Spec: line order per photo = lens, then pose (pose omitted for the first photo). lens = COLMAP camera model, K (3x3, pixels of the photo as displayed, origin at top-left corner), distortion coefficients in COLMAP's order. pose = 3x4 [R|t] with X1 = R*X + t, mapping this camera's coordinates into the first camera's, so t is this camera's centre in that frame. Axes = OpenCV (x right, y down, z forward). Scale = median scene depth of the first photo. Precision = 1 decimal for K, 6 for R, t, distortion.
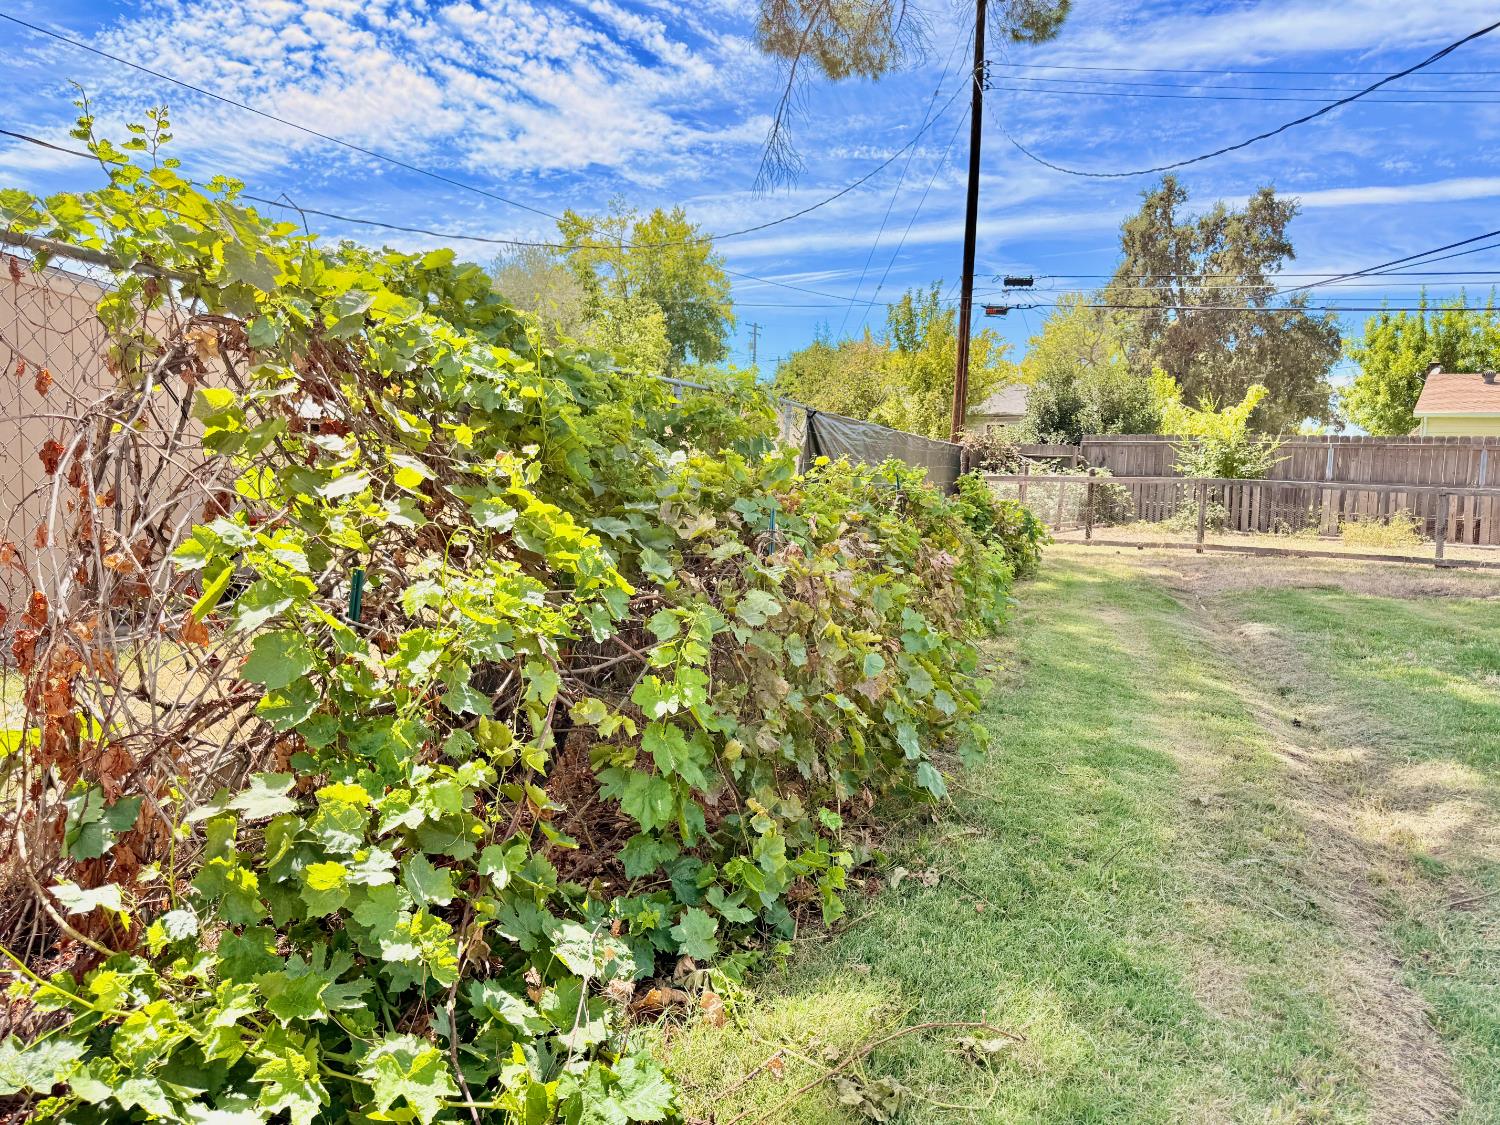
lens RADIAL K [[1068.1, 0, 749.9], [0, 1068.1, 562.2], [0, 0, 1]] dist [0.026033, -0.007577]
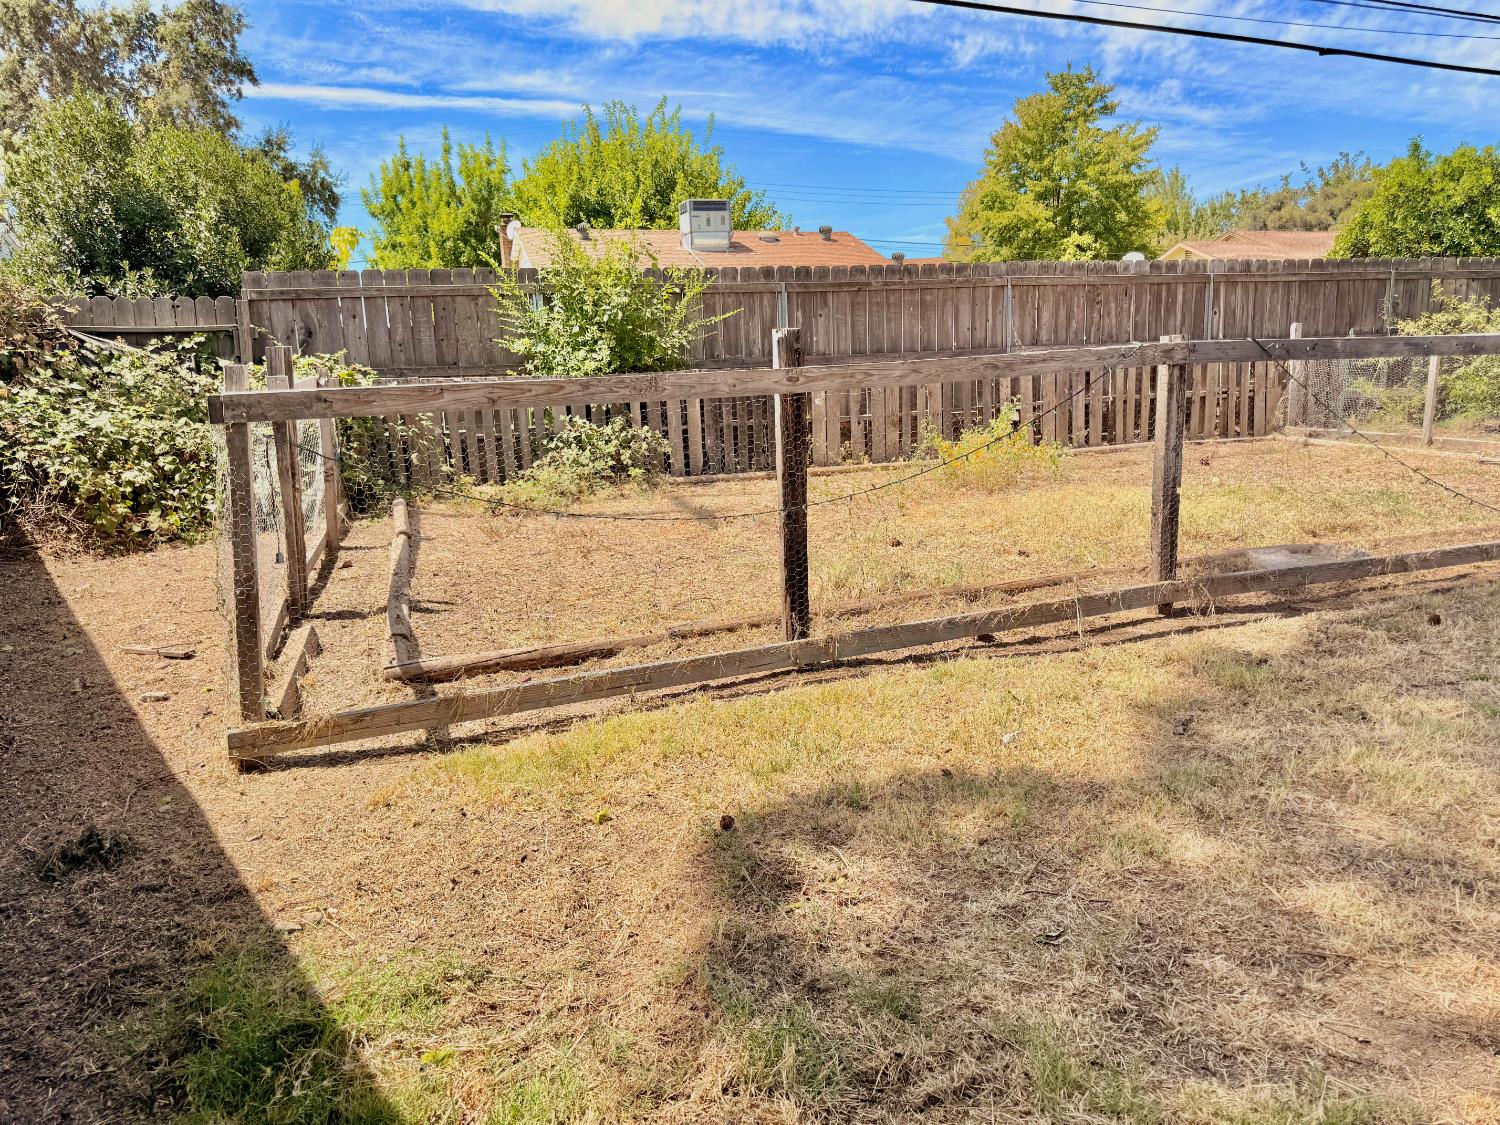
lens RADIAL K [[1068.1, 0, 745.9], [0, 1068.1, 560.6], [0, 0, 1]] dist [0.026033, -0.007577]
pose [[0.594924, -0.198955, 0.778770, 0.039004], [0.124027, 0.980000, 0.155616, -0.022089], [-0.794155, 0.004008, 0.607702, 0.250155]]
